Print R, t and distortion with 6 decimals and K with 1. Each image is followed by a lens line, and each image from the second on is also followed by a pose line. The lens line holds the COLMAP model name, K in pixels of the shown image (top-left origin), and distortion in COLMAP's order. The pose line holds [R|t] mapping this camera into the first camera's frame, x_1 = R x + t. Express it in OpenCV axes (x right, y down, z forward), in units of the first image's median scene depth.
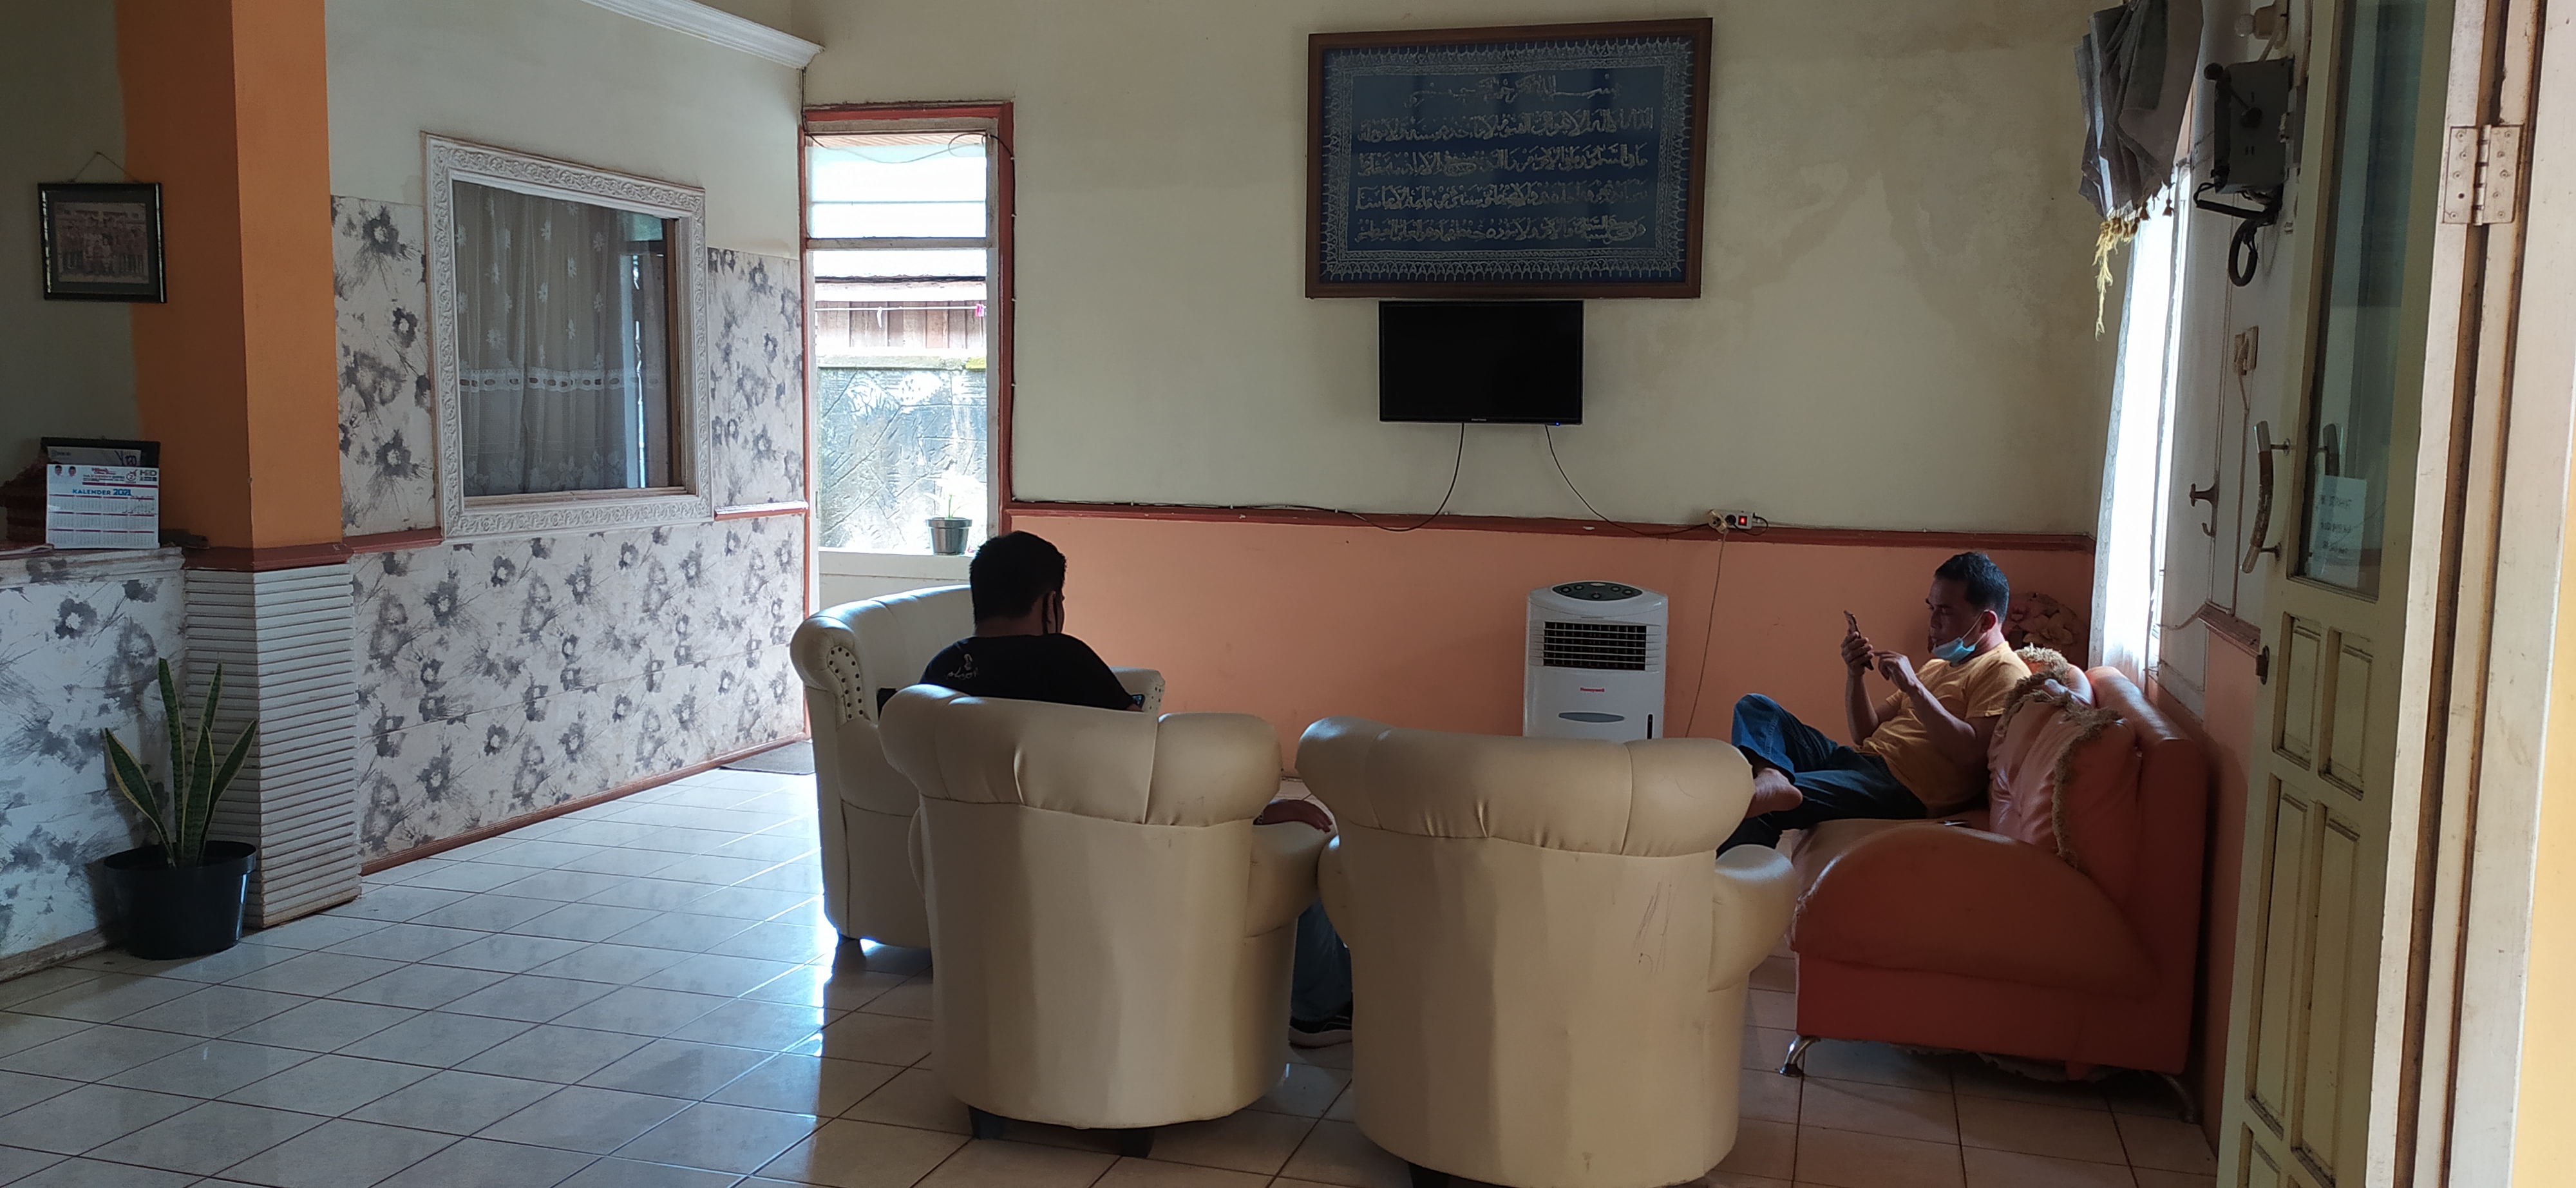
lens RADIAL K [[1941.4, 0, 1292.7], [0, 1941.4, 610.9], [0, 0, 1]] dist [0.046682, -0.052849]
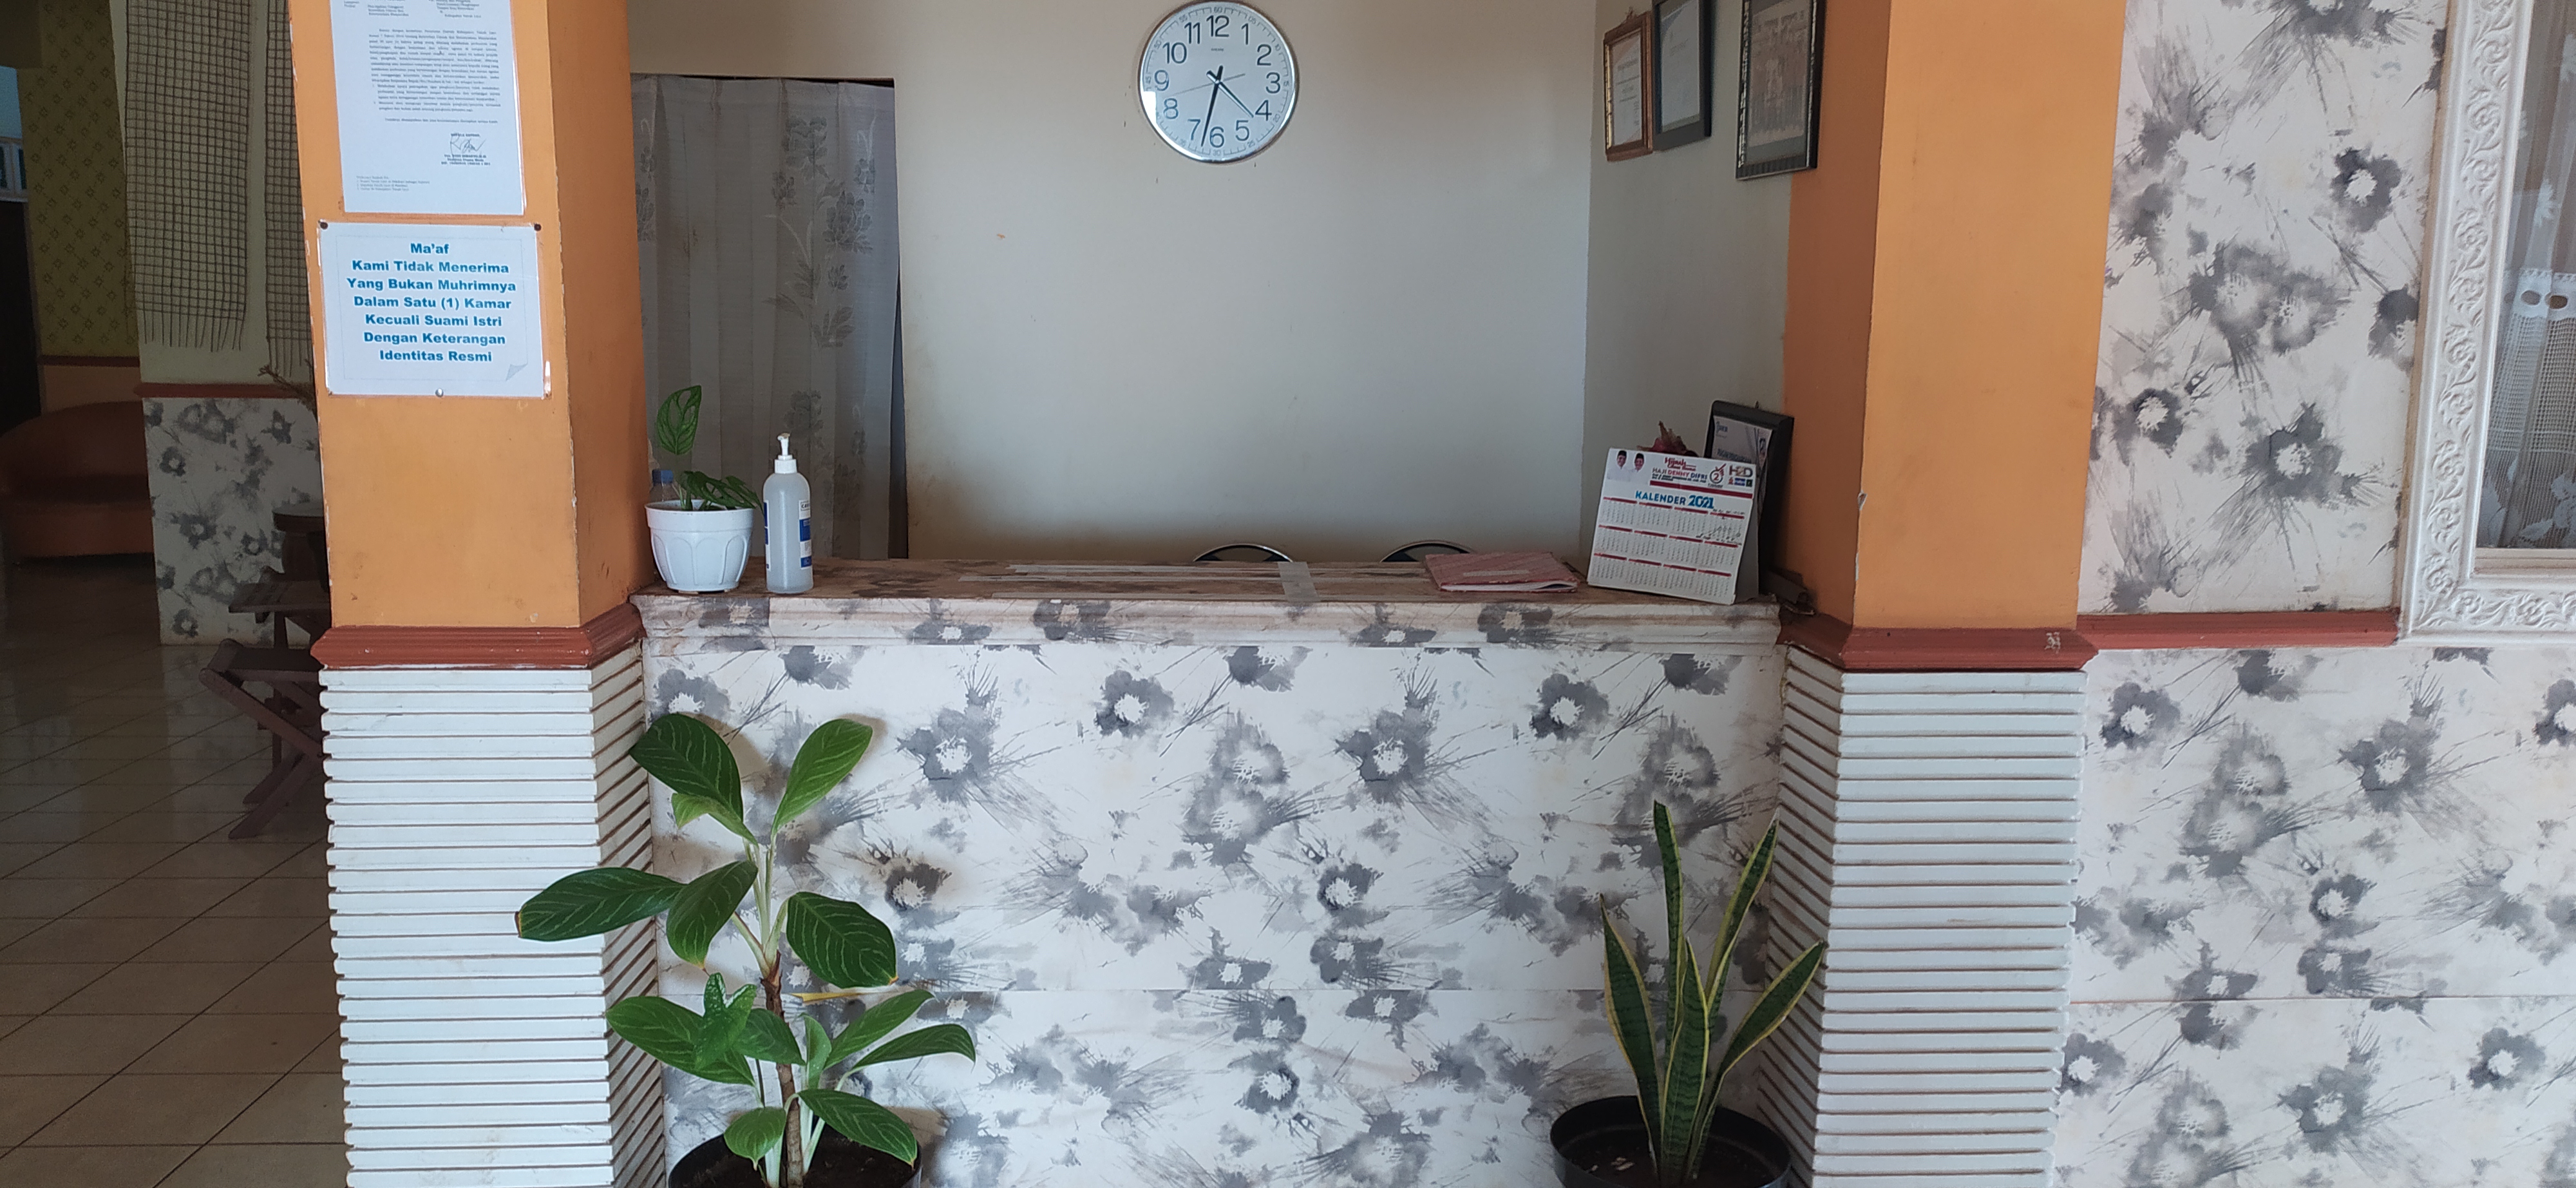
lens RADIAL K [[1941.4, 0, 1276.3], [0, 1941.4, 602.3], [0, 0, 1]] dist [0.046682, -0.052849]
pose [[0.325886, 0.130751, -0.936324, -0.080404], [-0.102741, 0.989423, 0.102407, -0.067335], [0.939810, 0.062826, 0.335872, 0.599940]]
